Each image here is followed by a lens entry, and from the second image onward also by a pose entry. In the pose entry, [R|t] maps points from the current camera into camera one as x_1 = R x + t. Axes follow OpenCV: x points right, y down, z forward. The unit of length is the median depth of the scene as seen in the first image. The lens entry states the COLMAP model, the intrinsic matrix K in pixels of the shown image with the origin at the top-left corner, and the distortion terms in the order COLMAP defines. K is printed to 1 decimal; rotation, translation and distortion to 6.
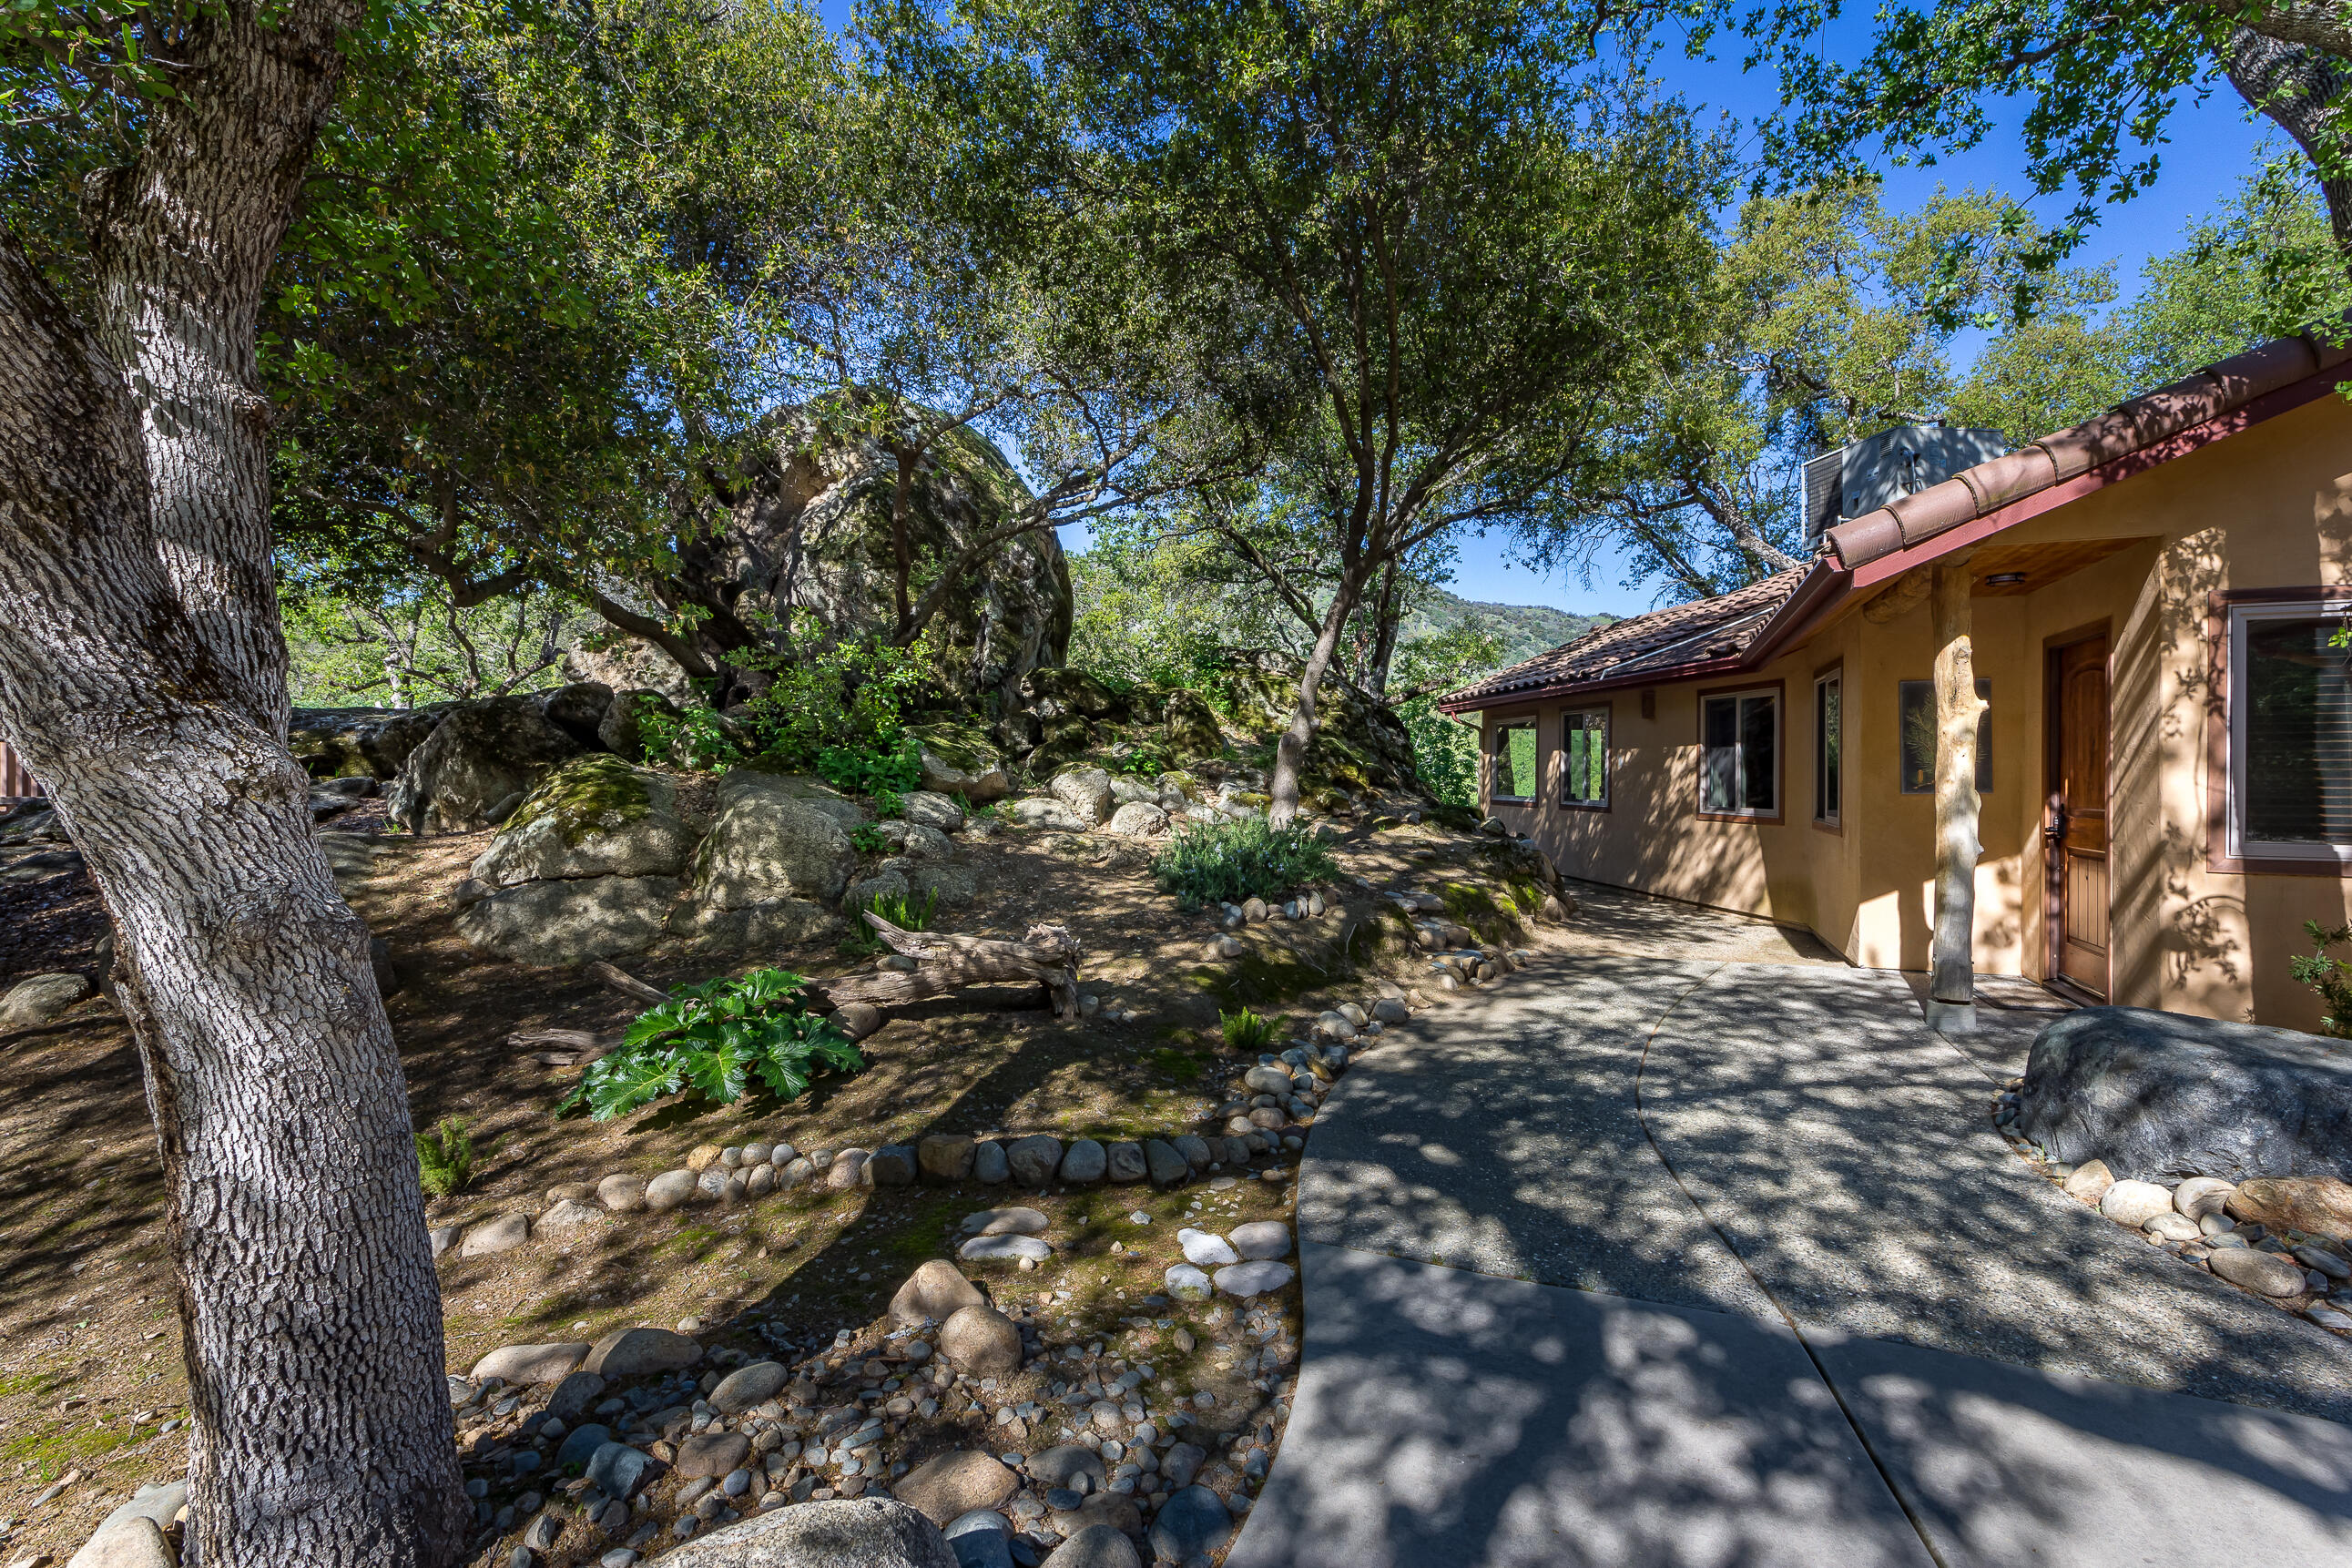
lens RADIAL K [[1097.6, 0, 1176.0], [0, 1097.6, 784.0], [0, 0, 1]] dist [0.015912, -0.000506]
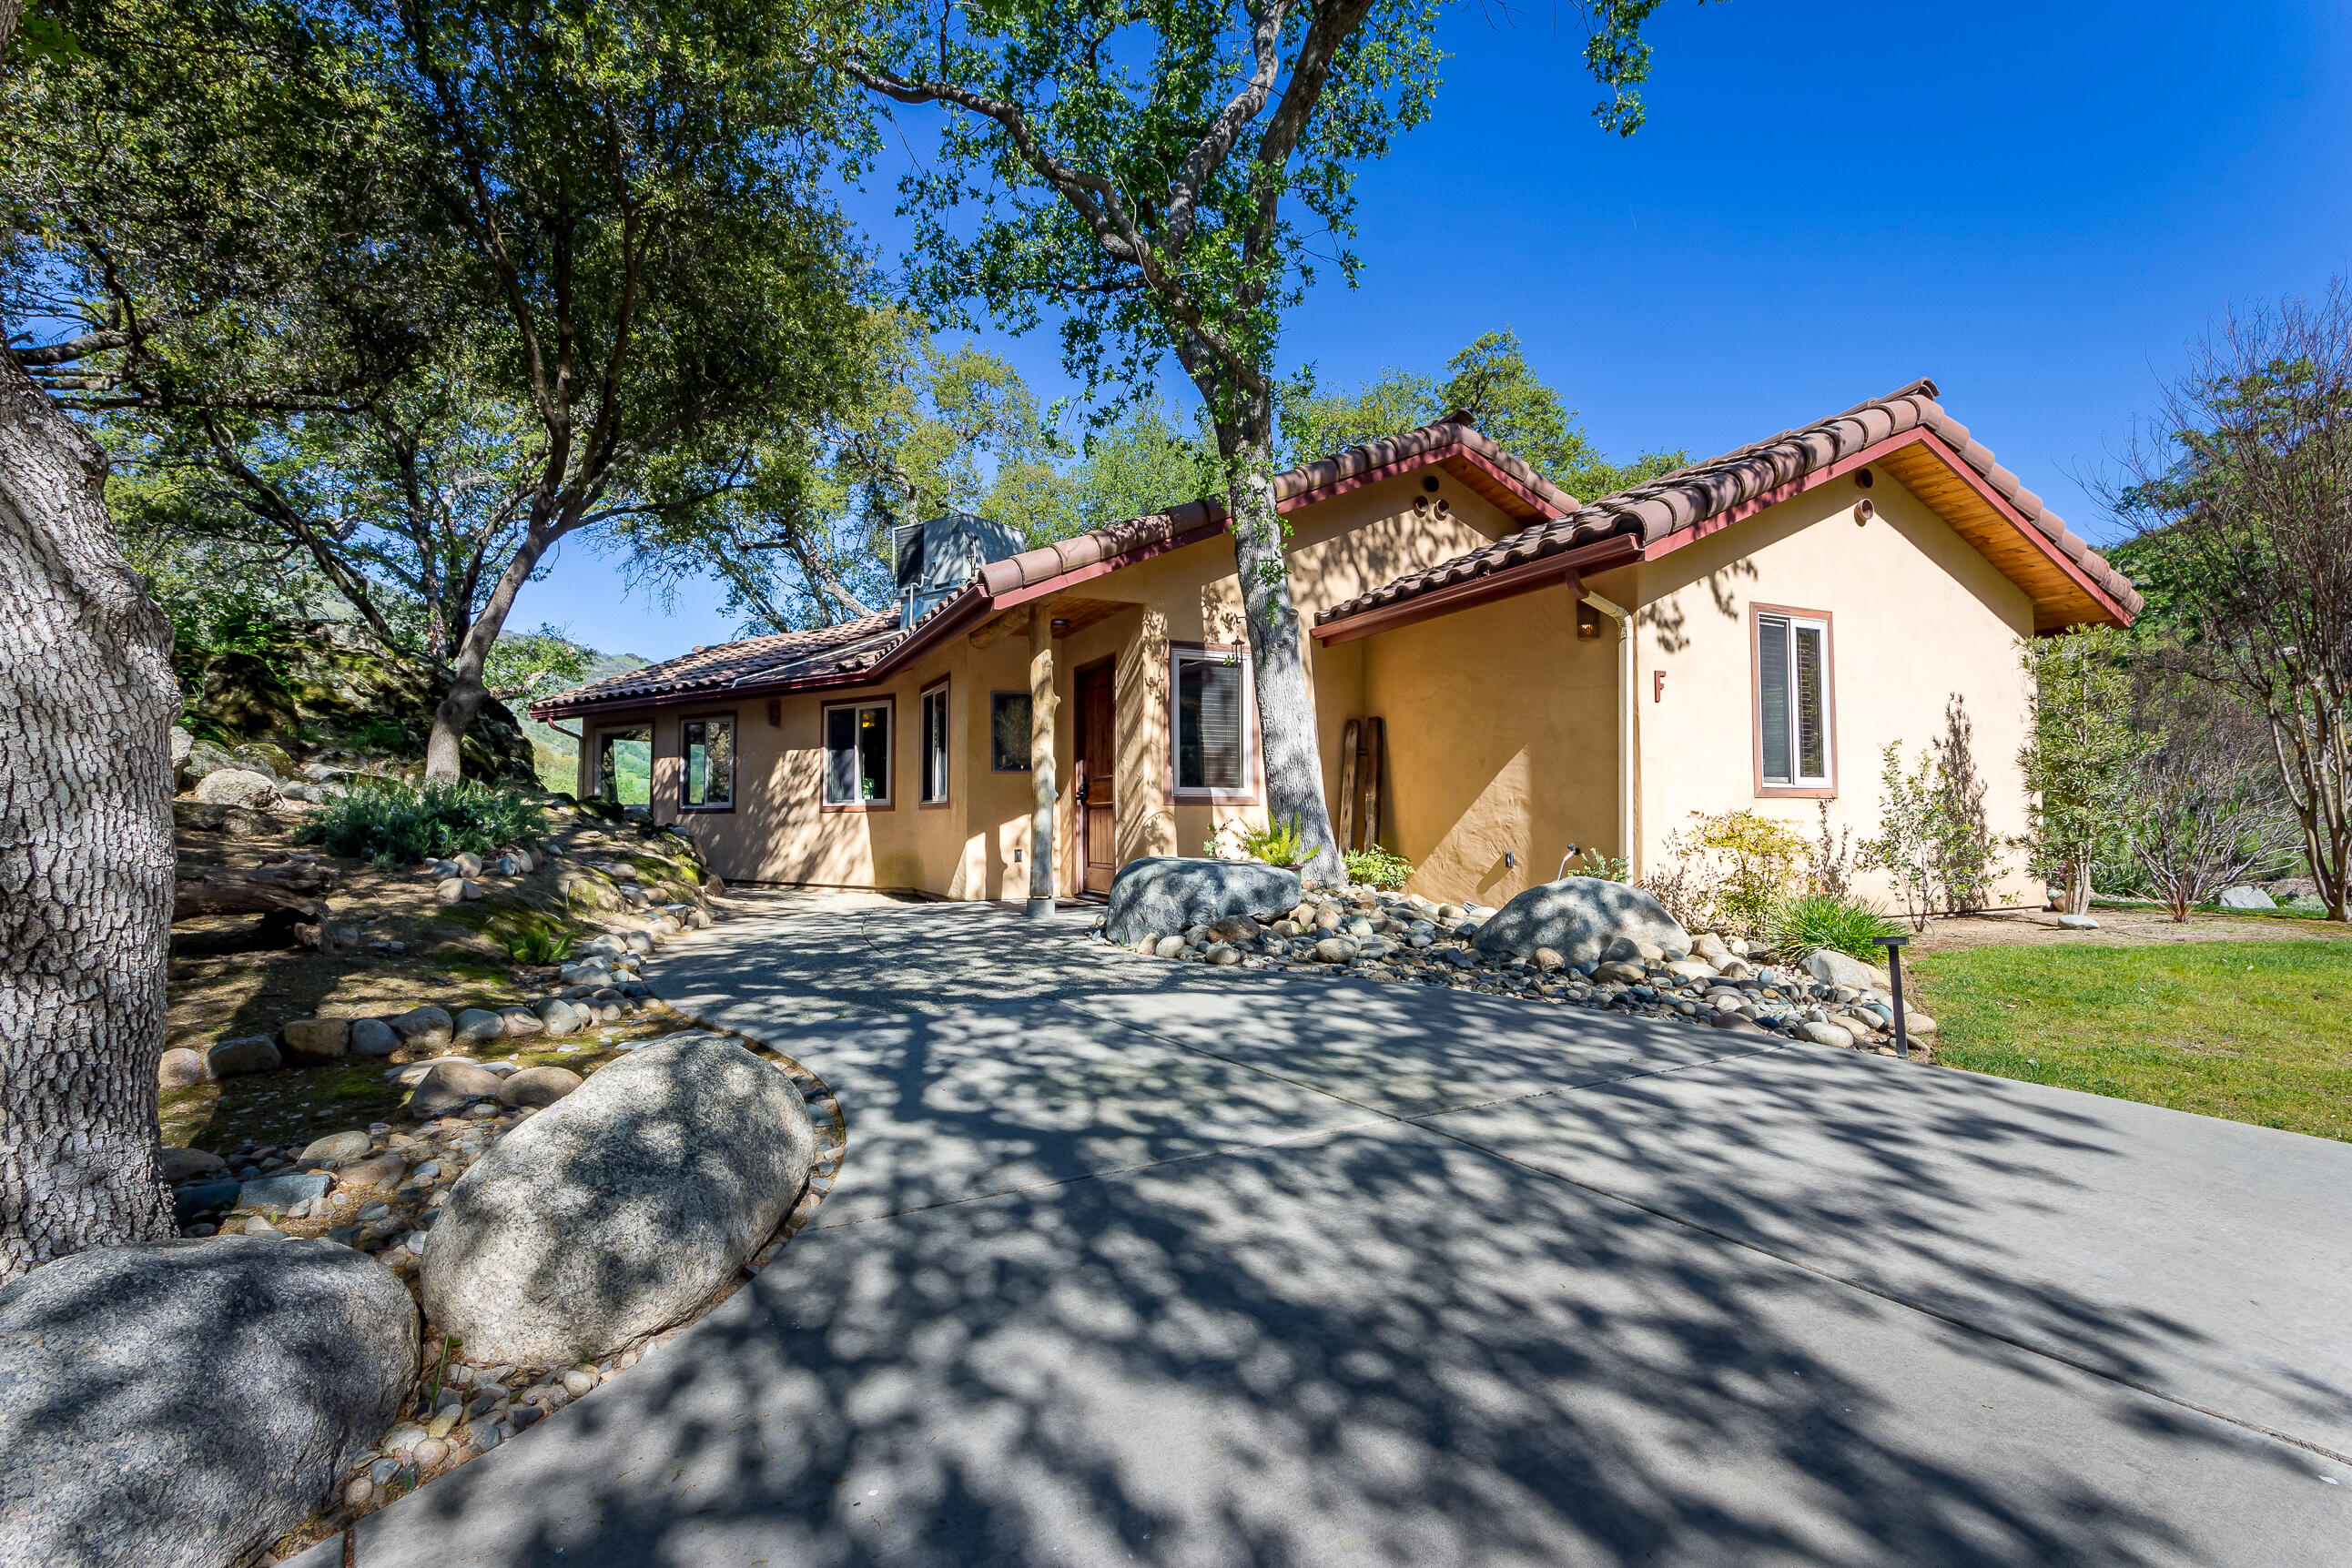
lens RADIAL K [[1097.5, 0, 1176.0], [0, 1097.5, 784.0], [0, 0, 1]] dist [0.015912, -0.000506]
pose [[0.677342, 0.022354, 0.735329, -0.347047], [0.007150, 0.999291, -0.036965, 0.131545], [-0.735634, 0.030296, 0.676702, -0.175115]]
